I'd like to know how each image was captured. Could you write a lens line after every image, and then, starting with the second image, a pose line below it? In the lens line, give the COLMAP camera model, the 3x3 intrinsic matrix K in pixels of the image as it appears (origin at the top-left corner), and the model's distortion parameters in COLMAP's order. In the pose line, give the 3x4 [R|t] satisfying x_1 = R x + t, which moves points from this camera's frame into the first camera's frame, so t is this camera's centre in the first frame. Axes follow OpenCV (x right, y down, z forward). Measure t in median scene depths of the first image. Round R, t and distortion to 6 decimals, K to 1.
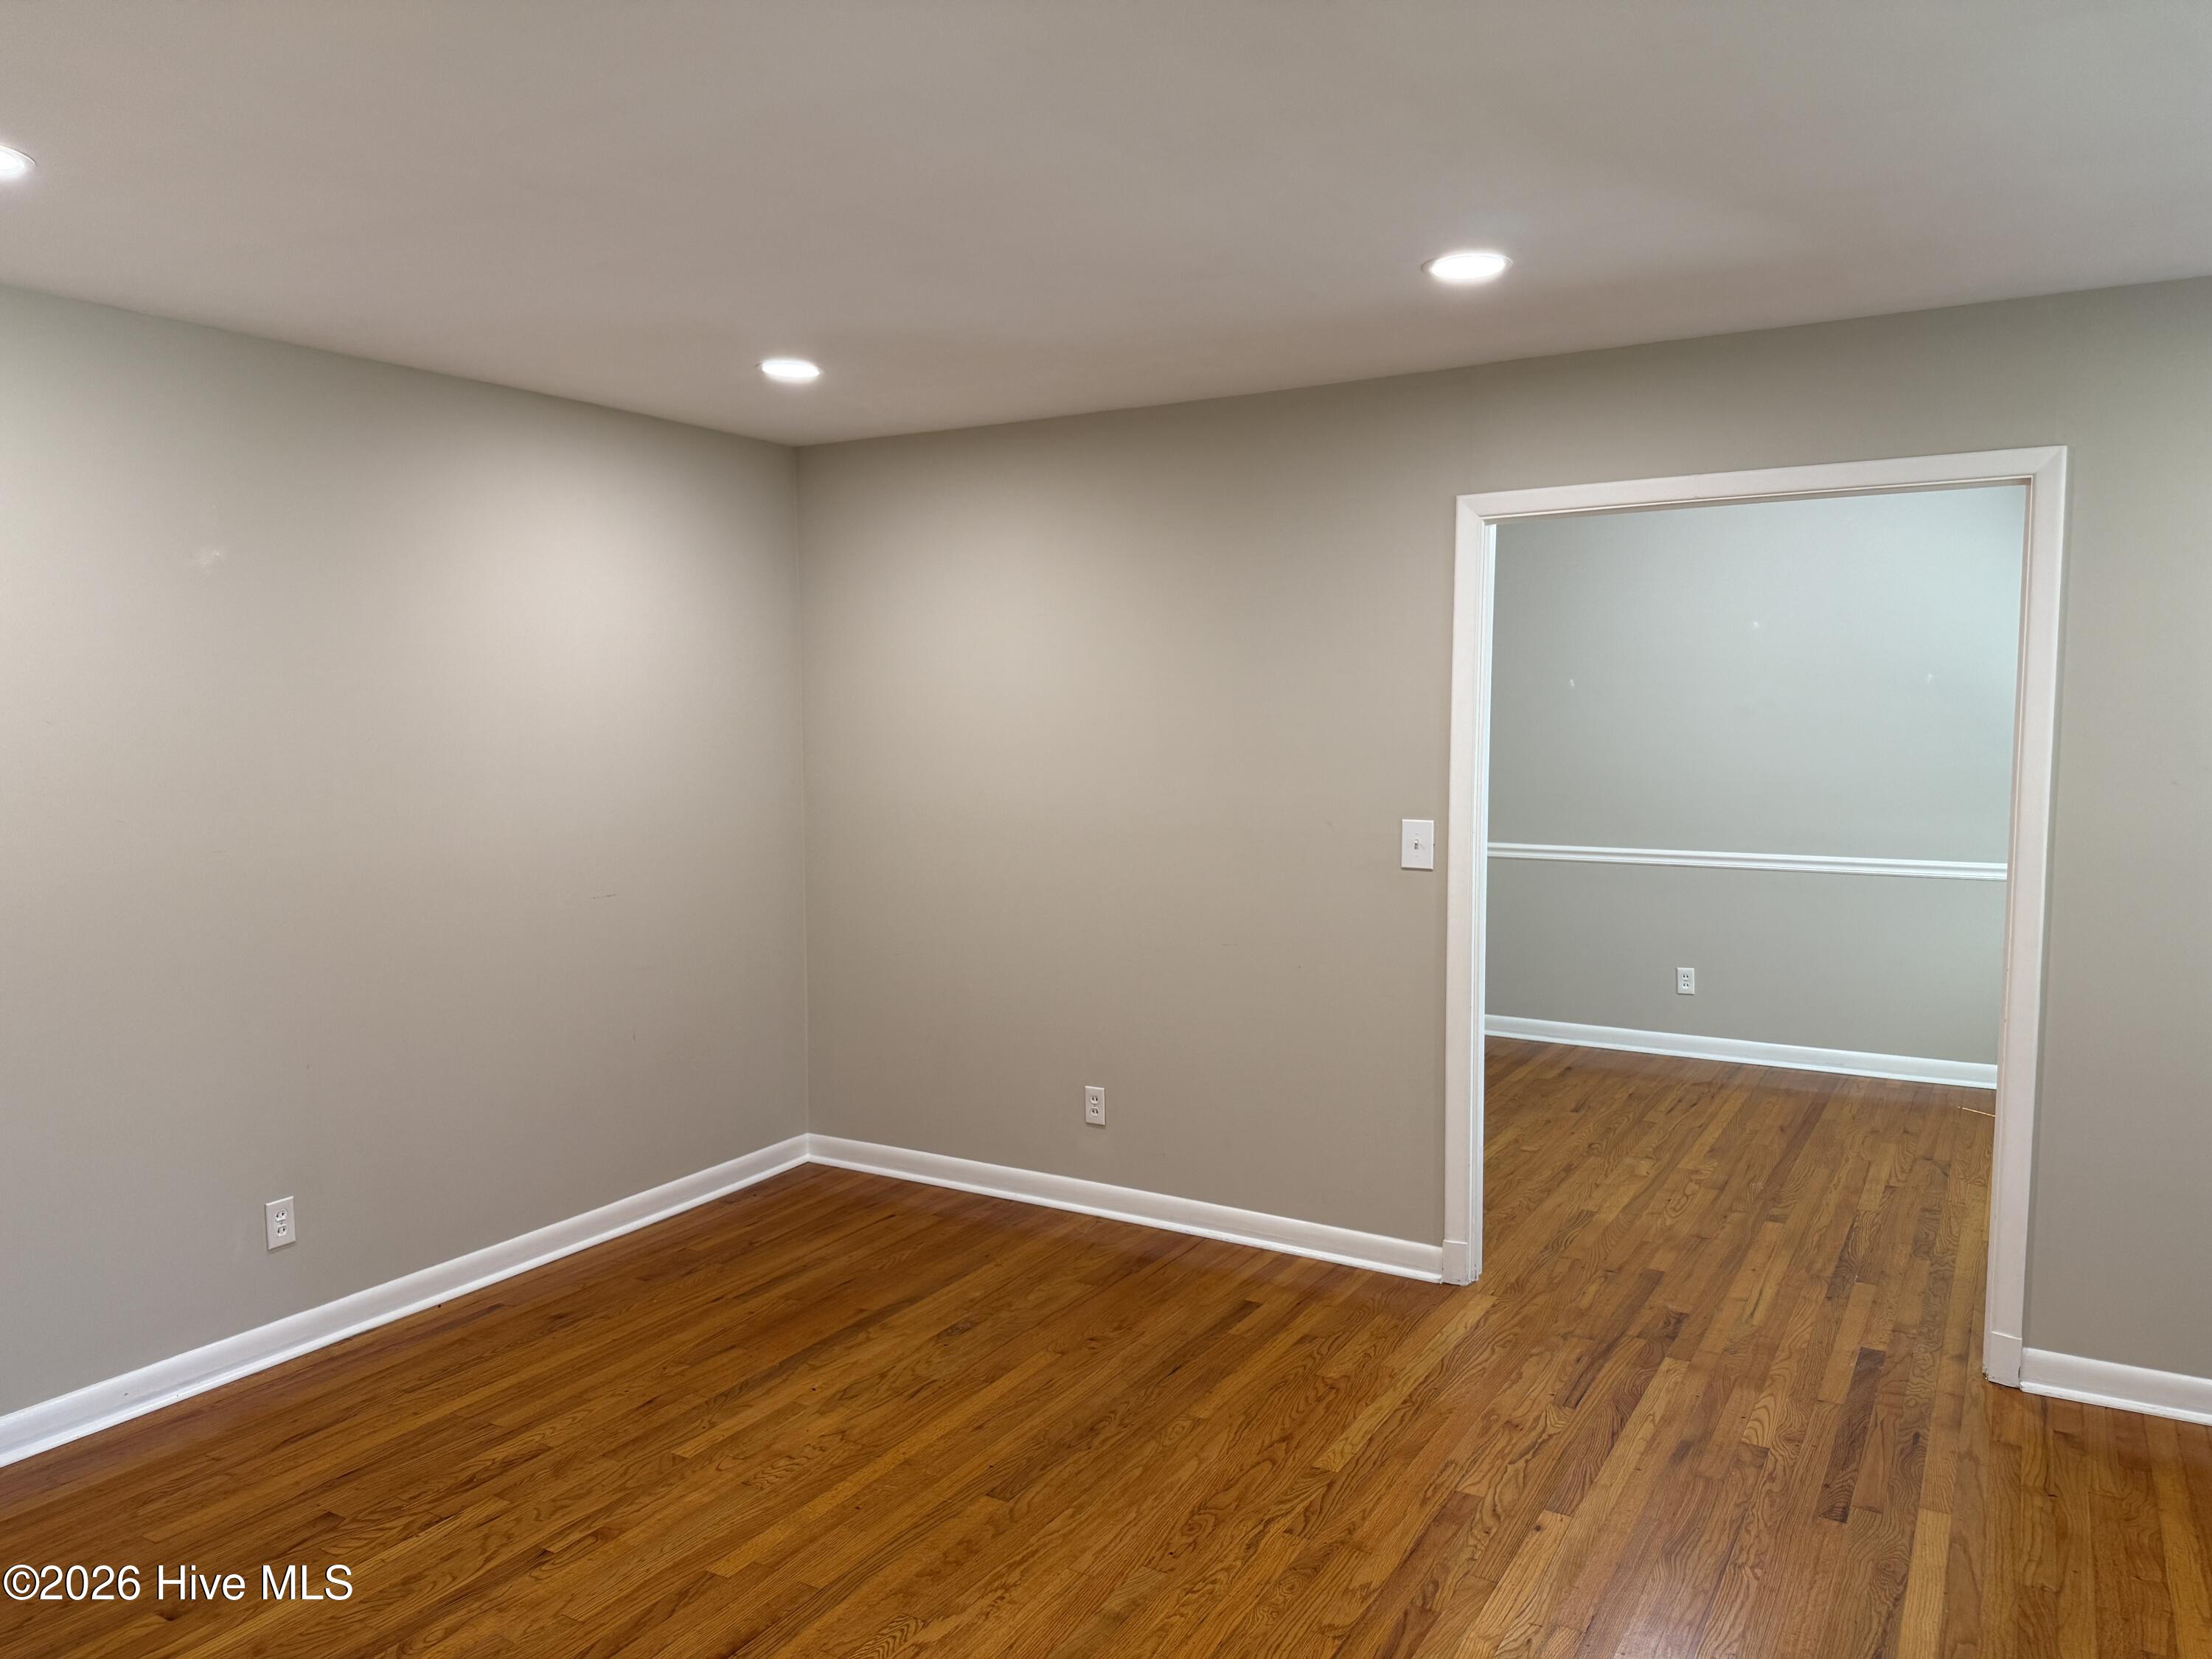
lens RADIAL K [[1569.6, 0, 1121.0], [0, 1569.6, 815.3], [0, 0, 1]] dist [0.053105, -0.071913]
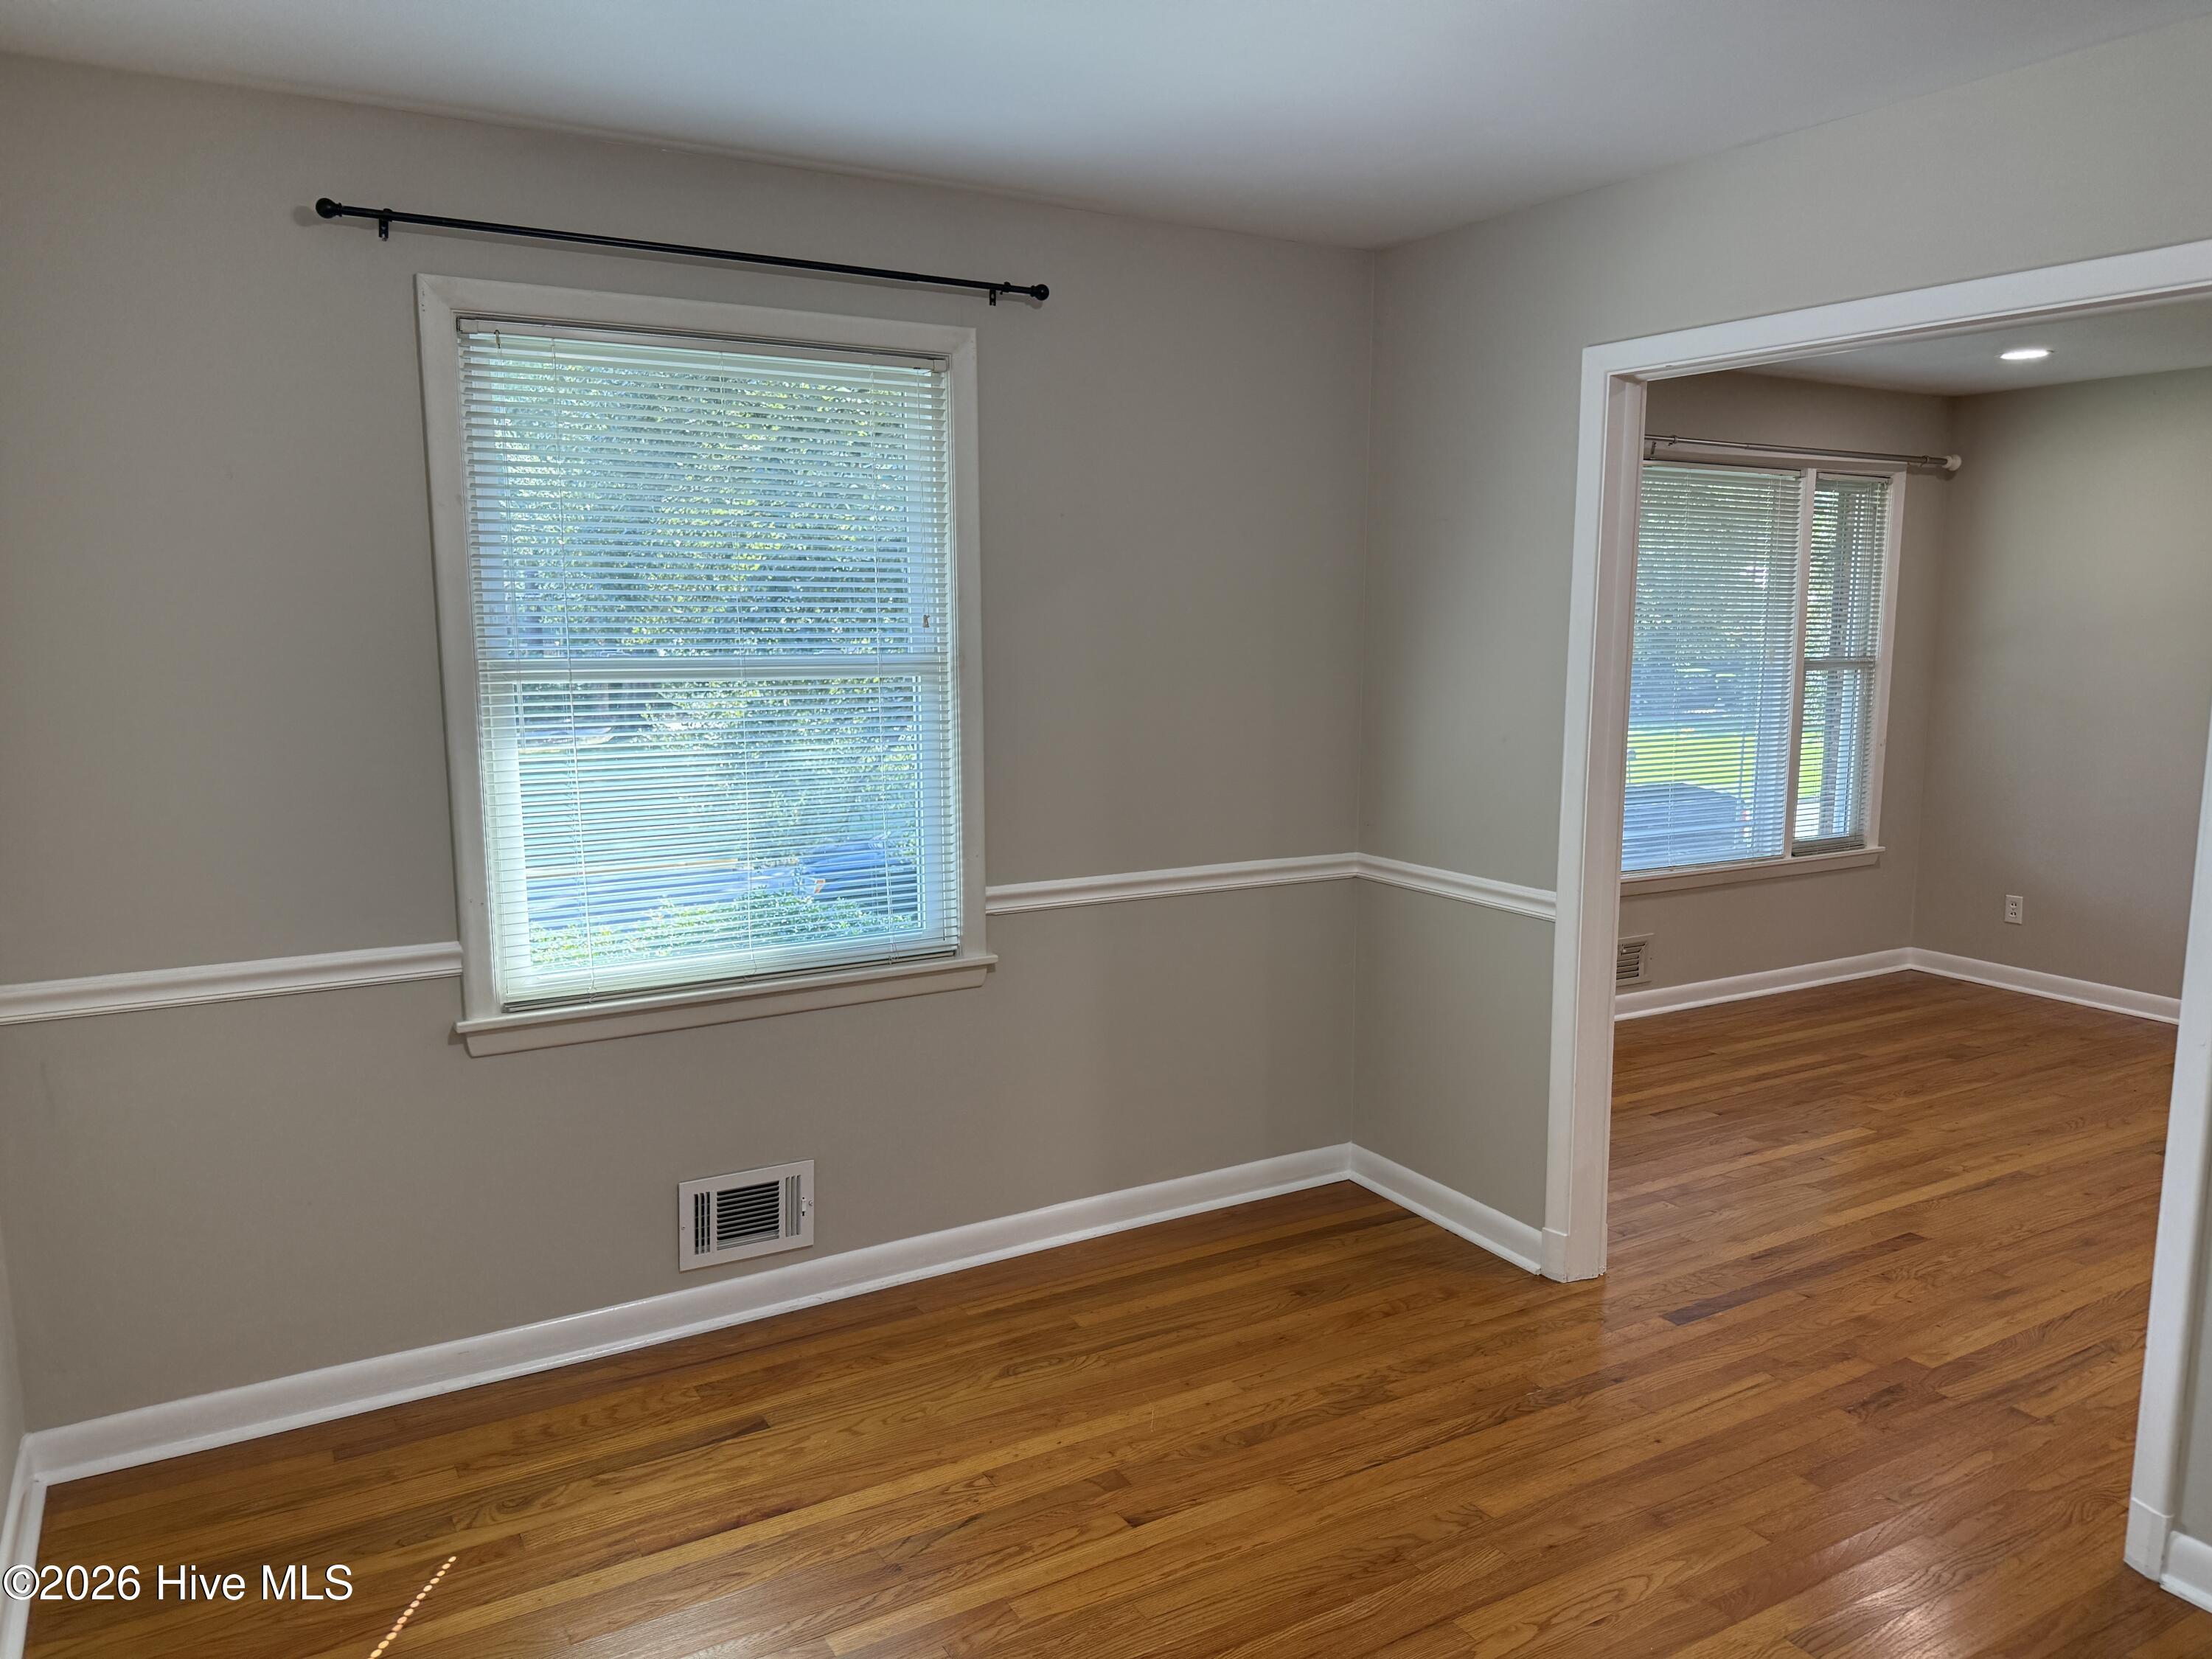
lens RADIAL K [[1569.6, 0, 1129.8], [0, 1569.6, 821.9], [0, 0, 1]] dist [0.053105, -0.071913]
pose [[-0.875167, -0.064246, 0.479537, 0.339426], [0.036505, 0.979551, 0.197858, -0.139767], [-0.482442, 0.190664, -0.854925, 1.936188]]
